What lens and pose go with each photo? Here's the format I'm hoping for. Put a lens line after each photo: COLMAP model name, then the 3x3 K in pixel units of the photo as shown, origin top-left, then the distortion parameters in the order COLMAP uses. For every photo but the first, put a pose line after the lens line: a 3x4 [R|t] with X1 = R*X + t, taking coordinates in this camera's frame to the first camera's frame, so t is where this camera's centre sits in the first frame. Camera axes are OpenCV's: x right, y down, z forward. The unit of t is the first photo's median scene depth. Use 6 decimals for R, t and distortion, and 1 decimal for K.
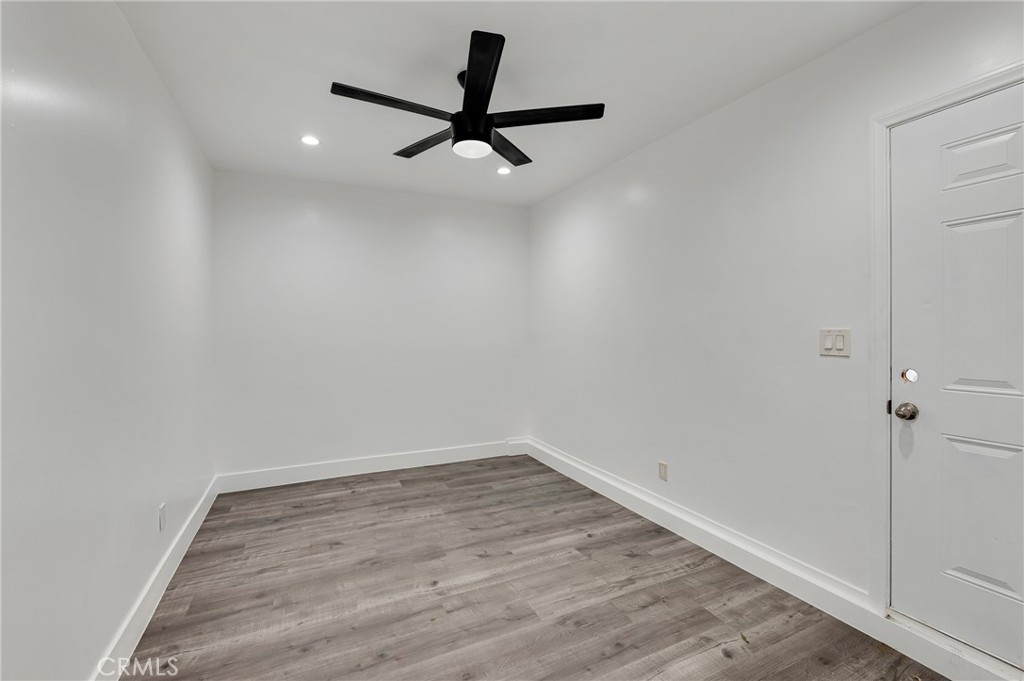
lens RADIAL K [[430.0, 0, 512.1], [0, 430.0, 336.1], [0, 0, 1]] dist [-0.011461, -0.000832]
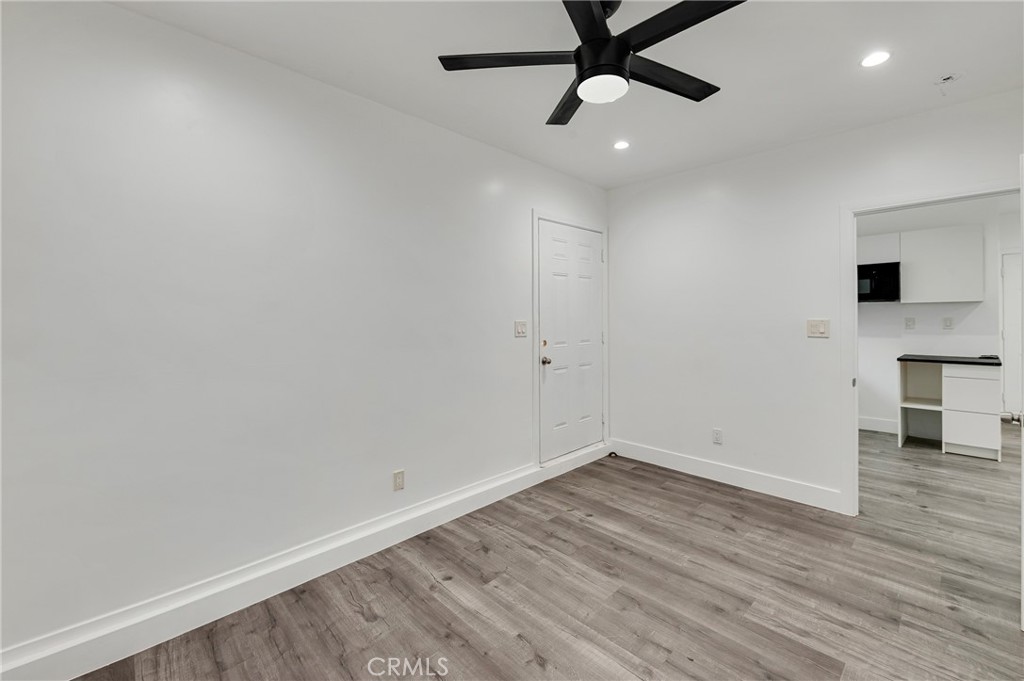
lens RADIAL K [[430.0, 0, 520.7], [0, 430.0, 319.1], [0, 0, 1]] dist [-0.011461, -0.000832]
pose [[-0.326483, 0.003559, 0.945197, -0.767821], [0.025329, 0.999667, 0.004985, -0.027868], [-0.944864, 0.025568, -0.326464, 1.375748]]
